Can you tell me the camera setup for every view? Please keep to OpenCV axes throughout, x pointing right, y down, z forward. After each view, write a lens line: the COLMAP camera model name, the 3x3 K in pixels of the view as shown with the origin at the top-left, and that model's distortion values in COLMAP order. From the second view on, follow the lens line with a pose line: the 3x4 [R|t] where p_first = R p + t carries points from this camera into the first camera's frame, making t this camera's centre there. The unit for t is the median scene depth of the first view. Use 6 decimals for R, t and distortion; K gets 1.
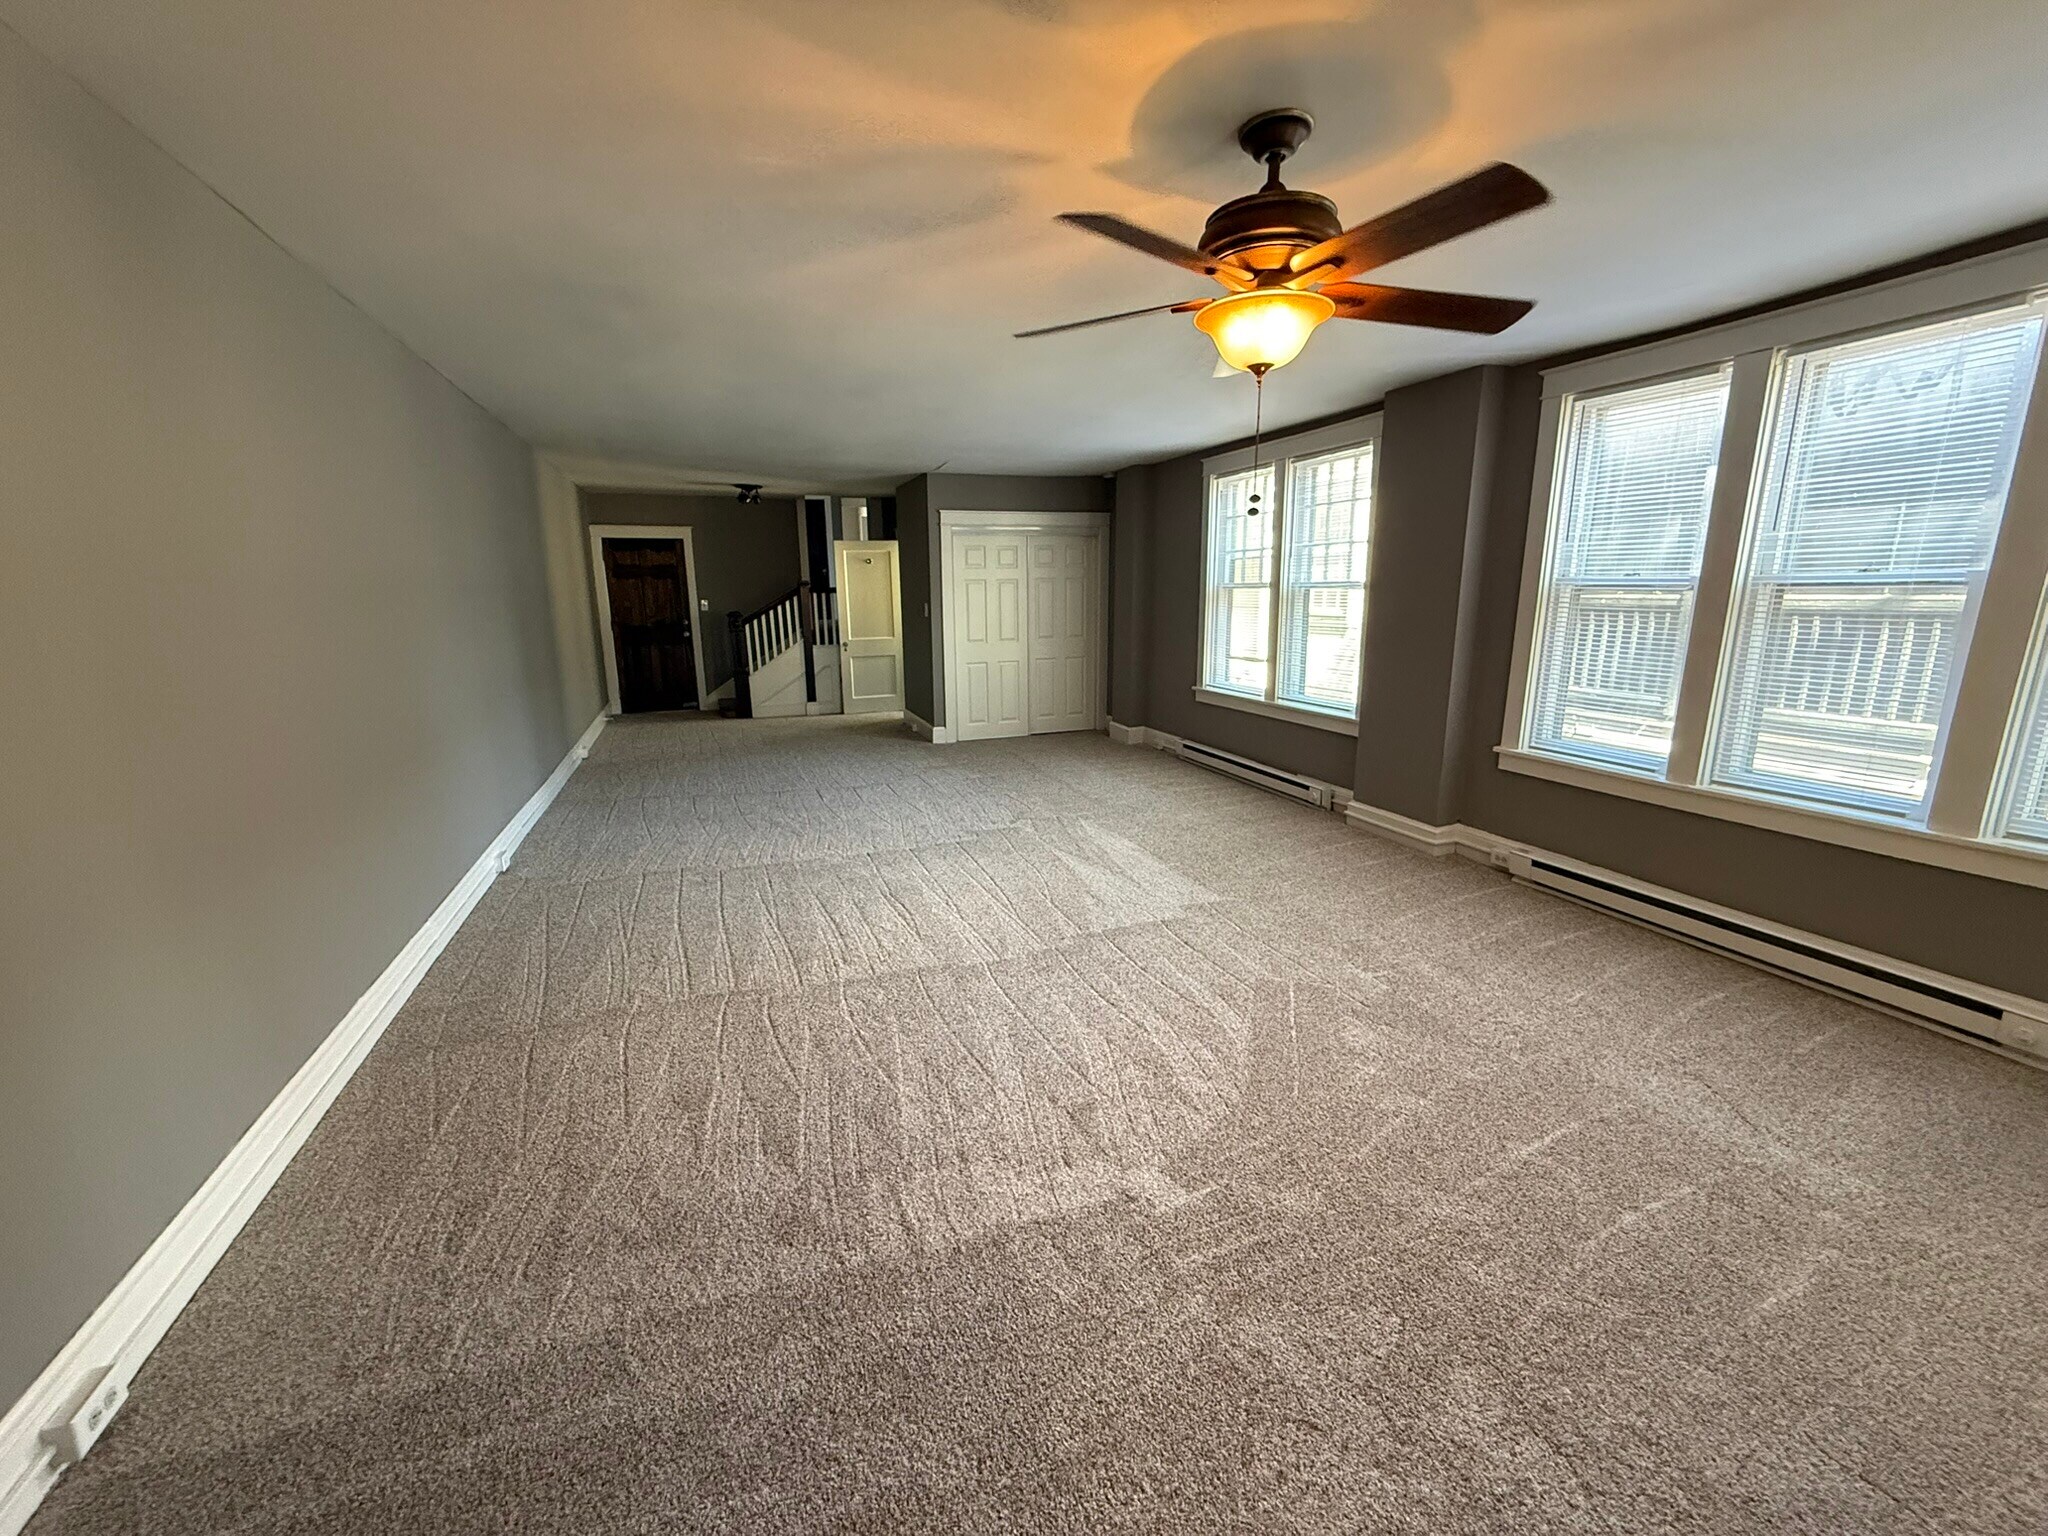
lens RADIAL K [[816.2, 0, 1024.0], [0, 816.2, 768.0], [0, 0, 1]] dist [0.001436, -0.000334]
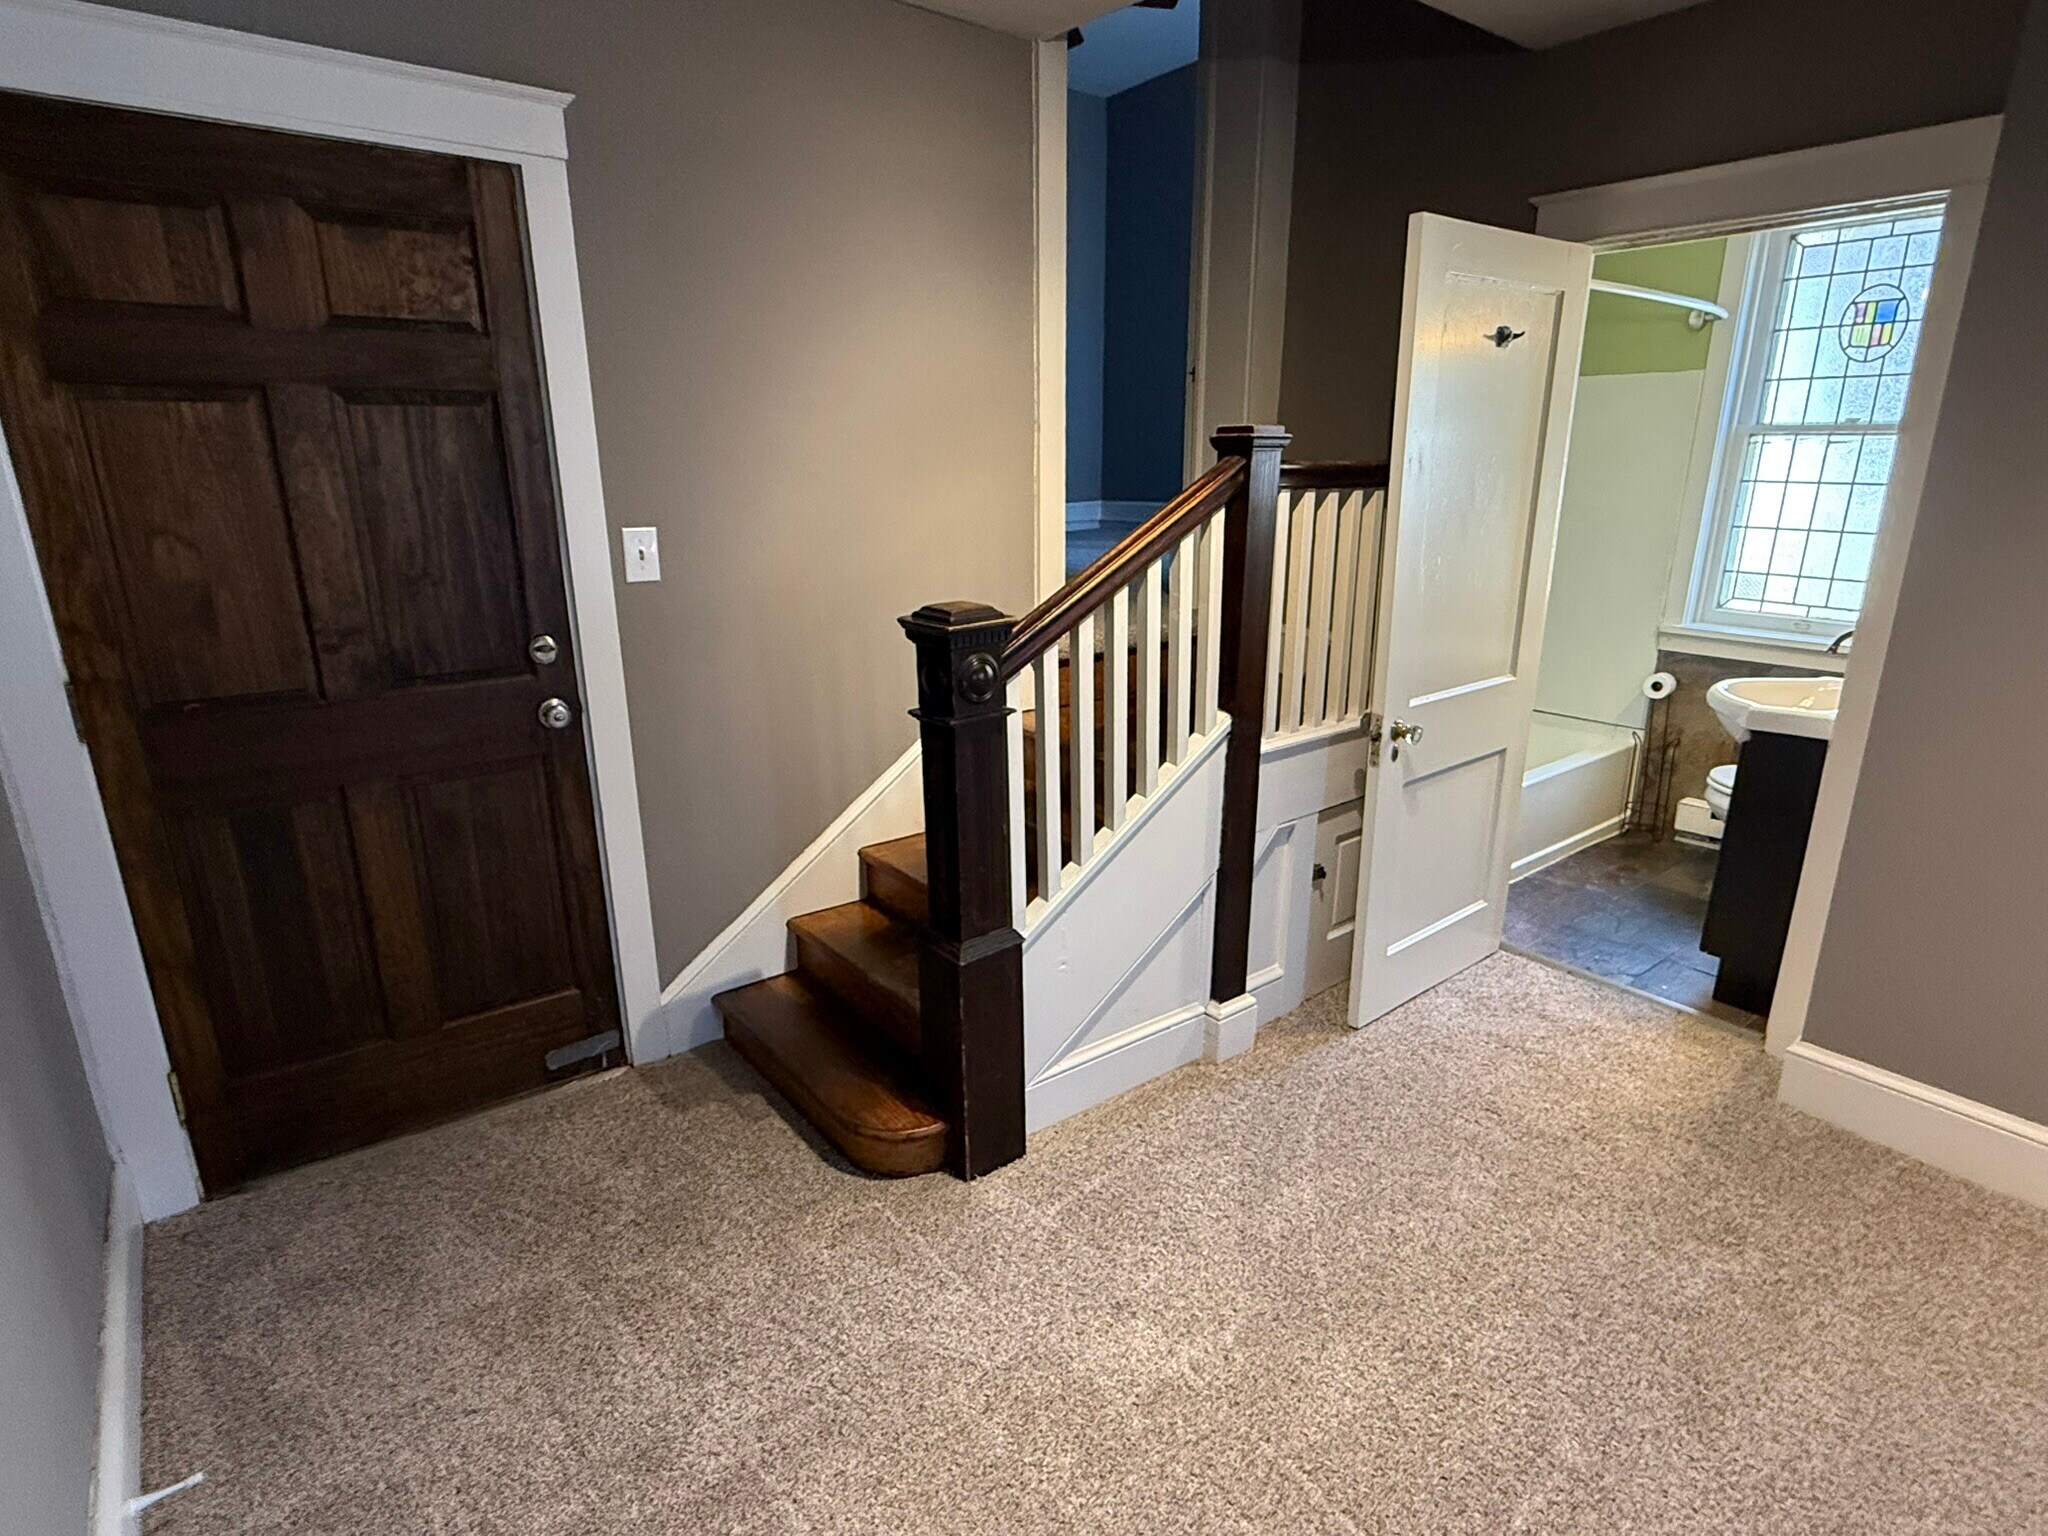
lens RADIAL K [[1052.3, 0, 1024.0], [0, 1052.3, 768.0], [0, 0, 1]] dist [0.000444, -0.000674]
pose [[0.955670, -0.079742, 0.283435, -0.389967], [0.060715, 0.995310, 0.075308, -0.166931], [-0.288111, -0.054761, 0.956030, 0.756525]]
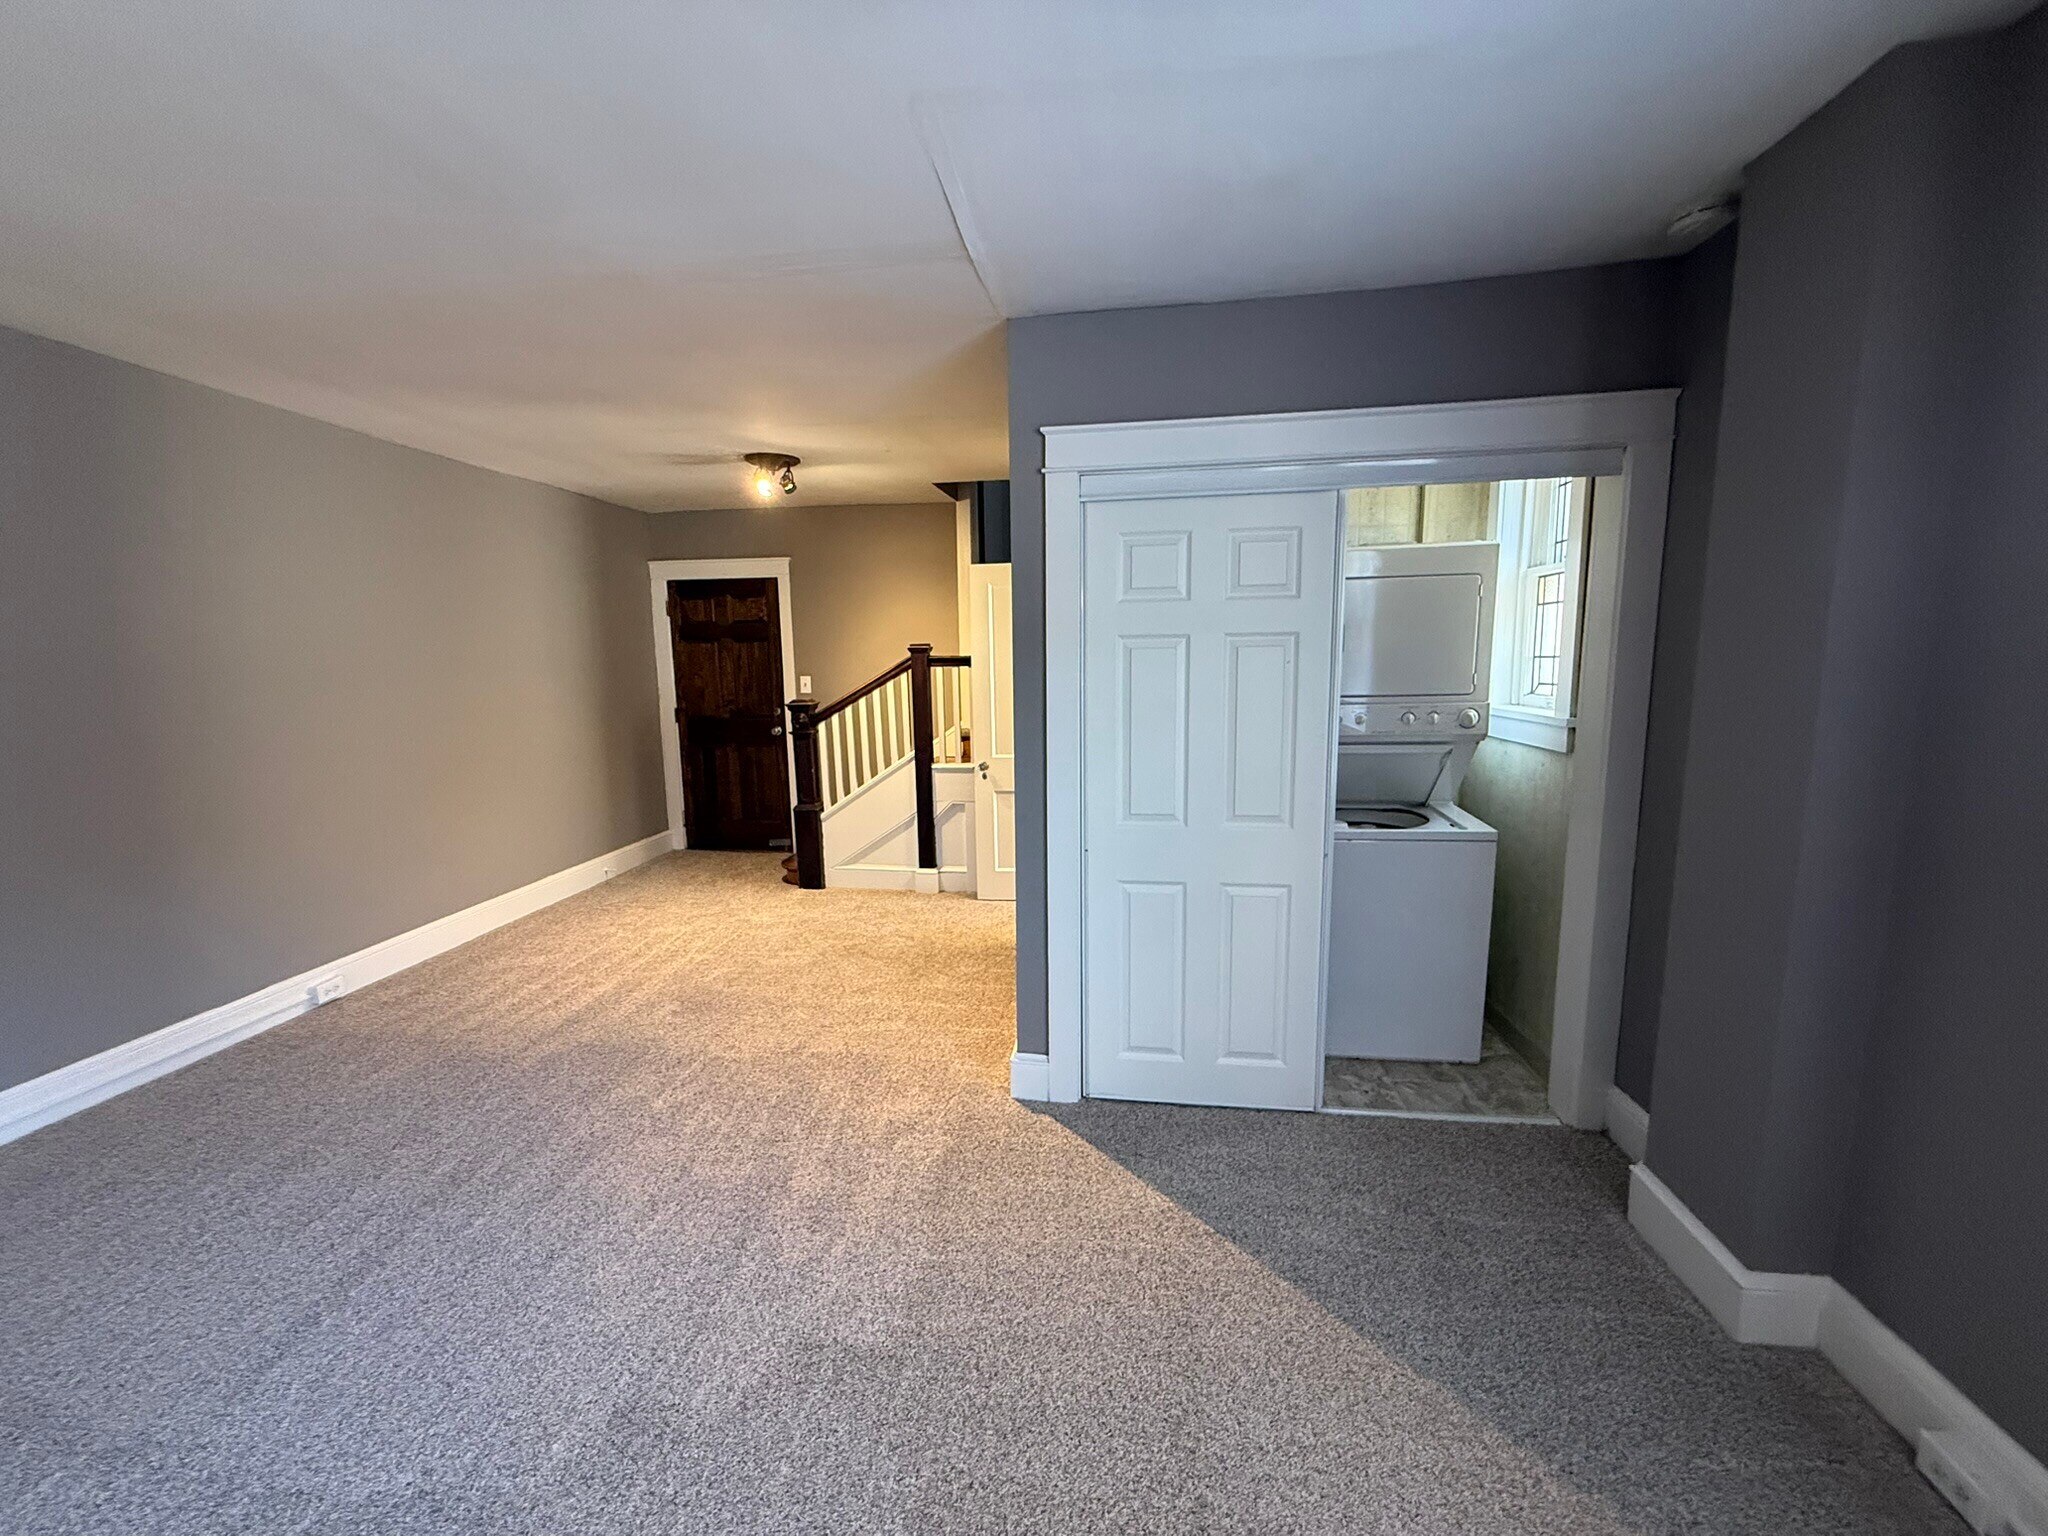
lens RADIAL K [[816.2, 0, 1024.0], [0, 816.2, 768.0], [0, 0, 1]] dist [0.001436, -0.000334]
pose [[0.884236, 0.060847, -0.463061, 0.038604], [-0.094024, 0.994369, -0.048881, -0.126373], [0.457479, 0.086761, 0.884978, 0.556369]]
